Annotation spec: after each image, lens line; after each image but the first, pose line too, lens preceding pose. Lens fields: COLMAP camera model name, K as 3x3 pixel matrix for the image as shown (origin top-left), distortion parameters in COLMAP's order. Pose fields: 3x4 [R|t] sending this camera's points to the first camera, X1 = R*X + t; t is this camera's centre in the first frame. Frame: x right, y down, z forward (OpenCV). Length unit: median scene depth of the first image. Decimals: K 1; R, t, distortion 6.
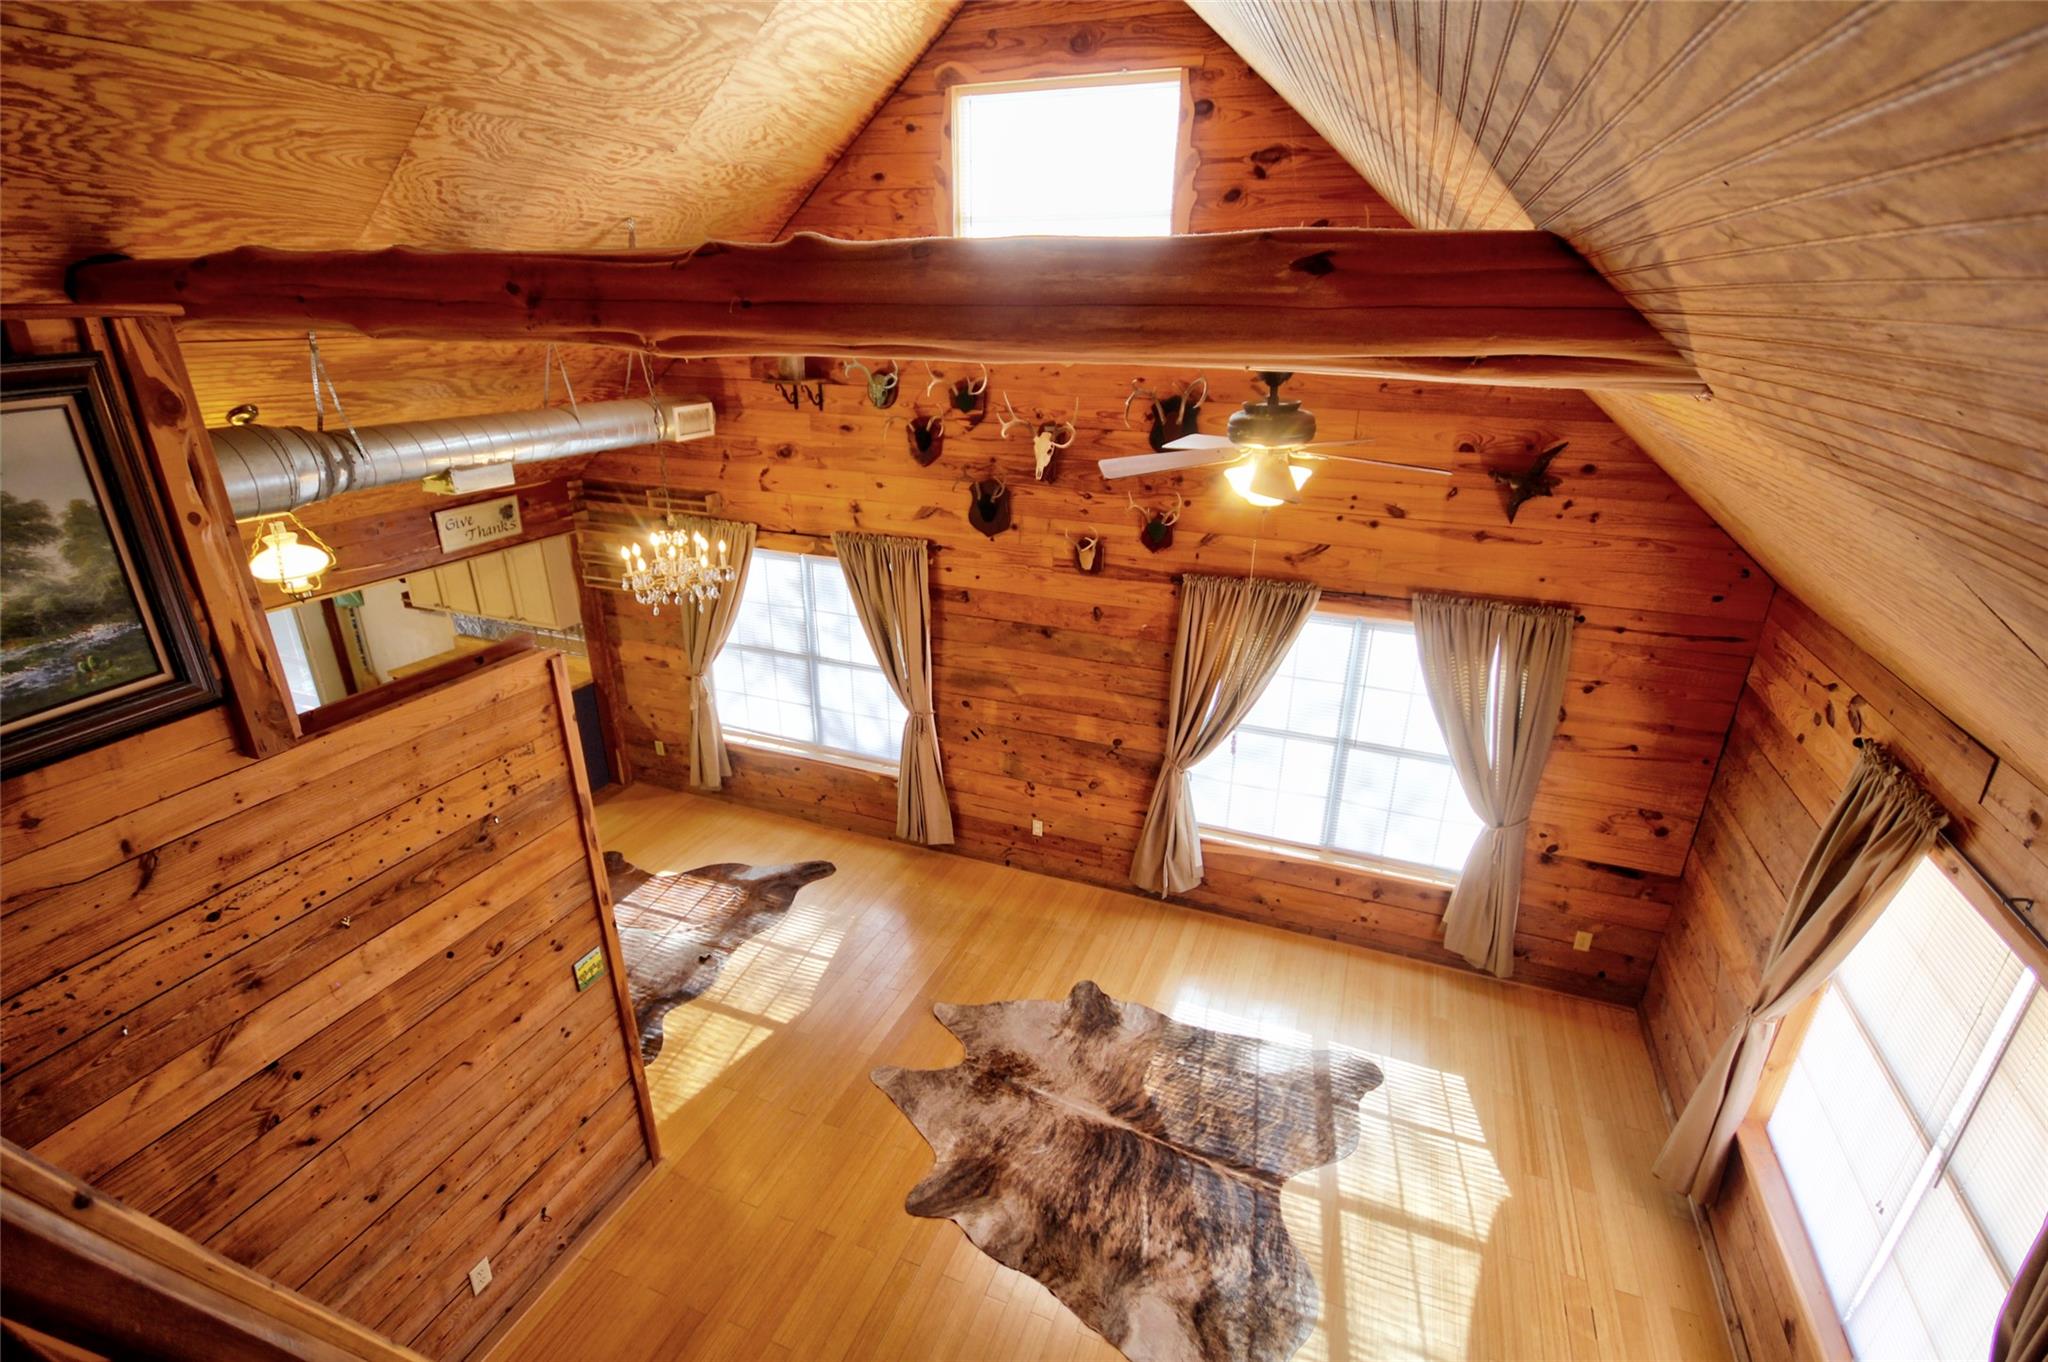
lens RADIAL K [[945.5, 0, 1020.5], [0, 945.5, 694.4], [0, 0, 1]] dist [-0.003687, -0.004650]
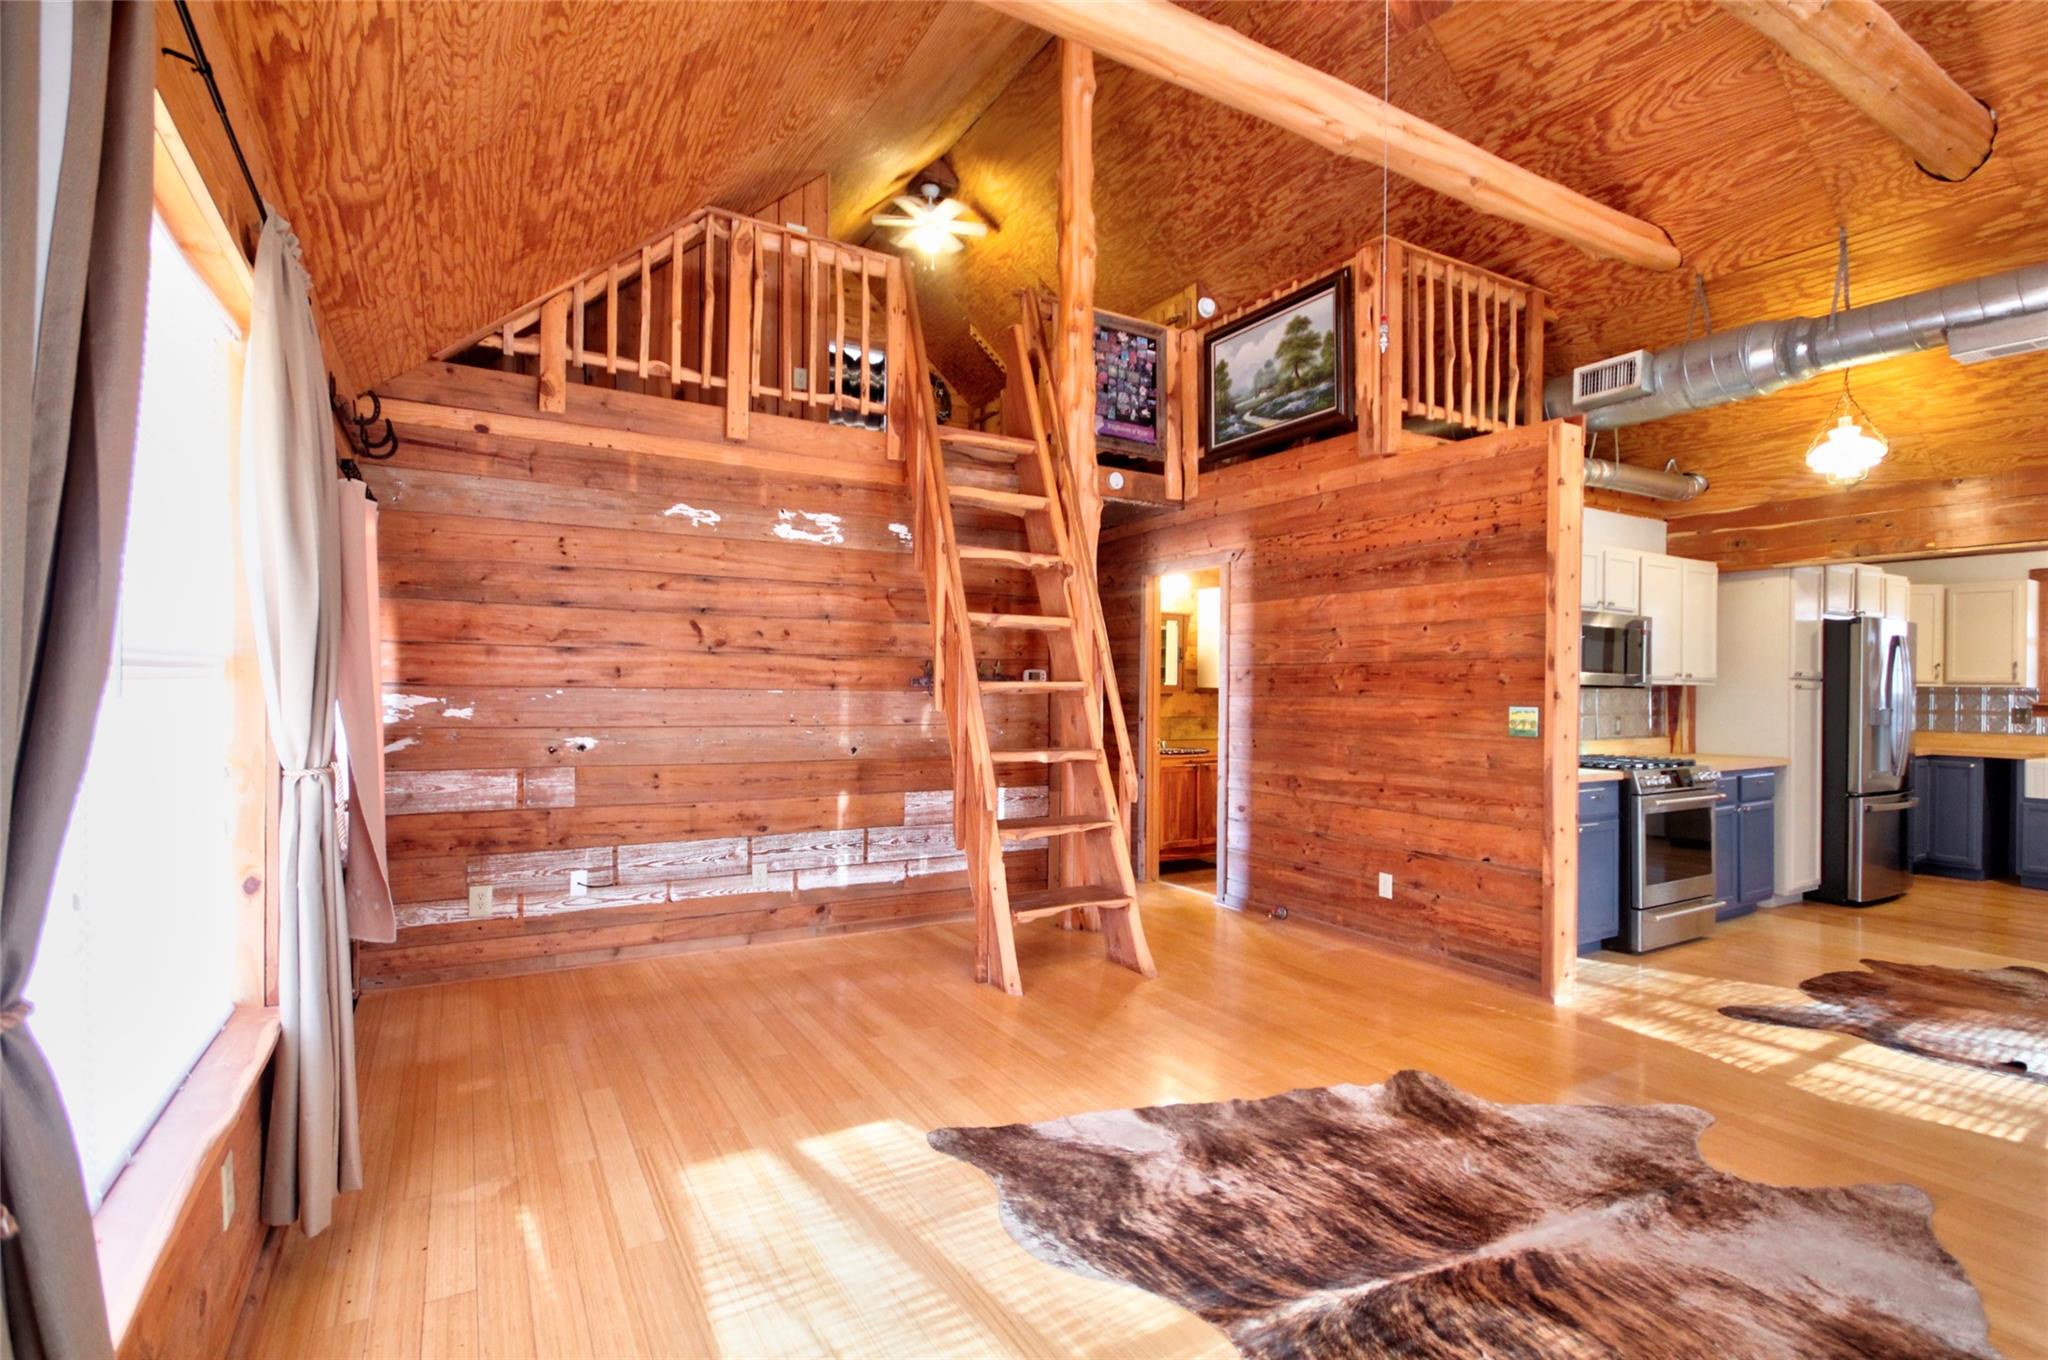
lens RADIAL K [[945.5, 0, 1008.8], [0, 945.5, 684.0], [0, 0, 1]] dist [-0.003687, -0.004650]
pose [[-0.624263, -0.014959, -0.781071, 0.620117], [-0.314006, 0.920300, 0.233341, 0.143221], [0.715329, 0.390927, -0.579207, 0.940217]]
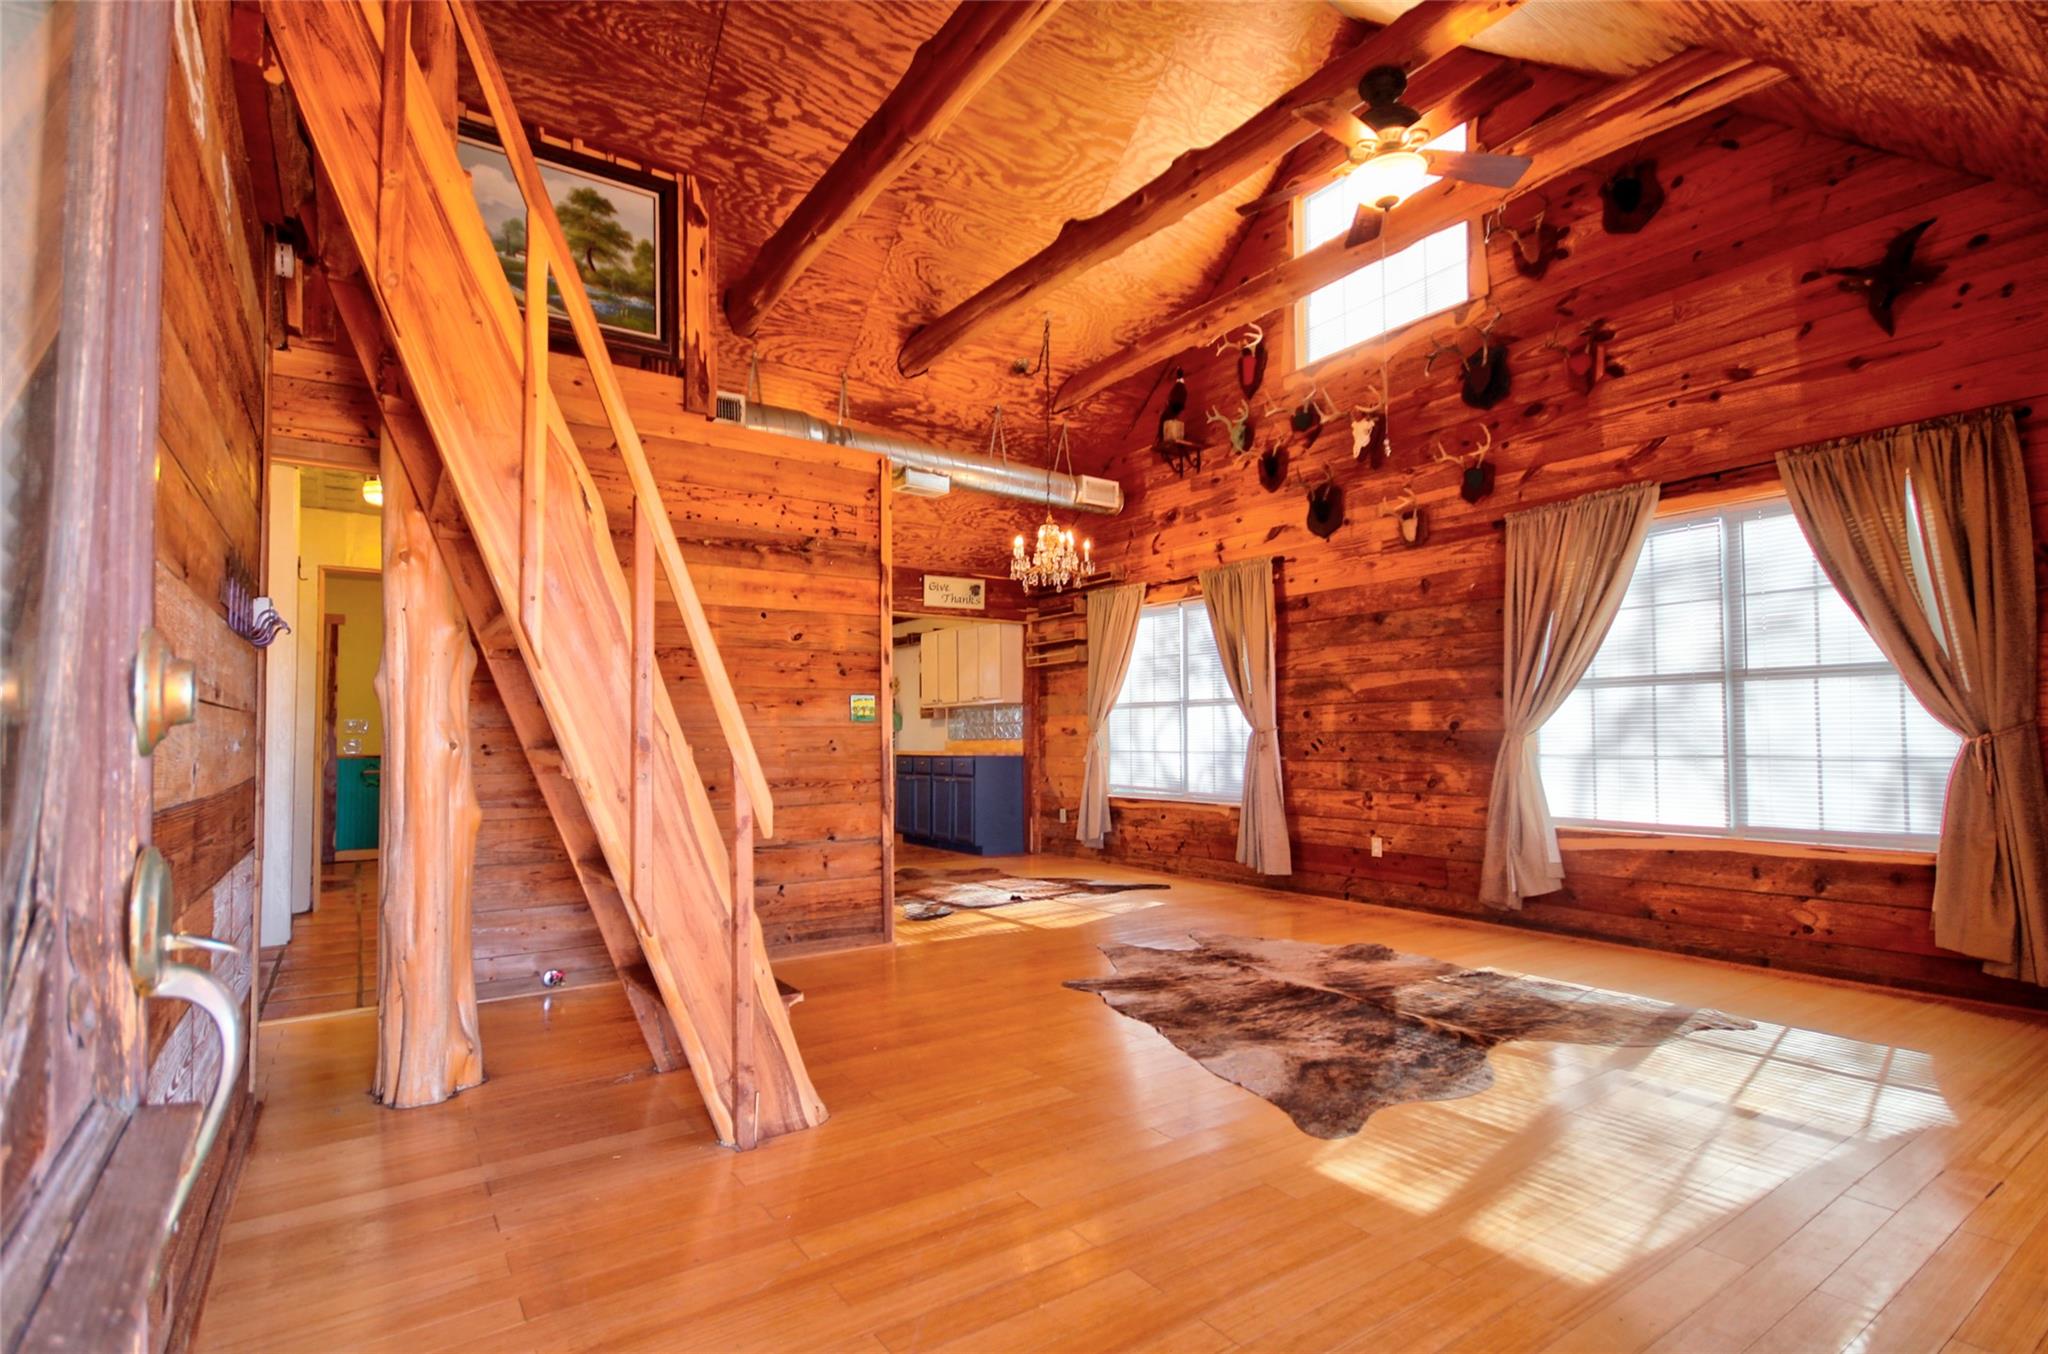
lens RADIAL K [[974.2, 0, 1031.3], [0, 974.2, 707.5], [0, 0, 1]] dist [-0.000401, 0.000845]
pose [[0.831050, -0.035987, -0.555032, 0.354143], [-0.199817, 0.911966, -0.358317, 0.560404], [0.519065, 0.408684, 0.750699, 0.111323]]
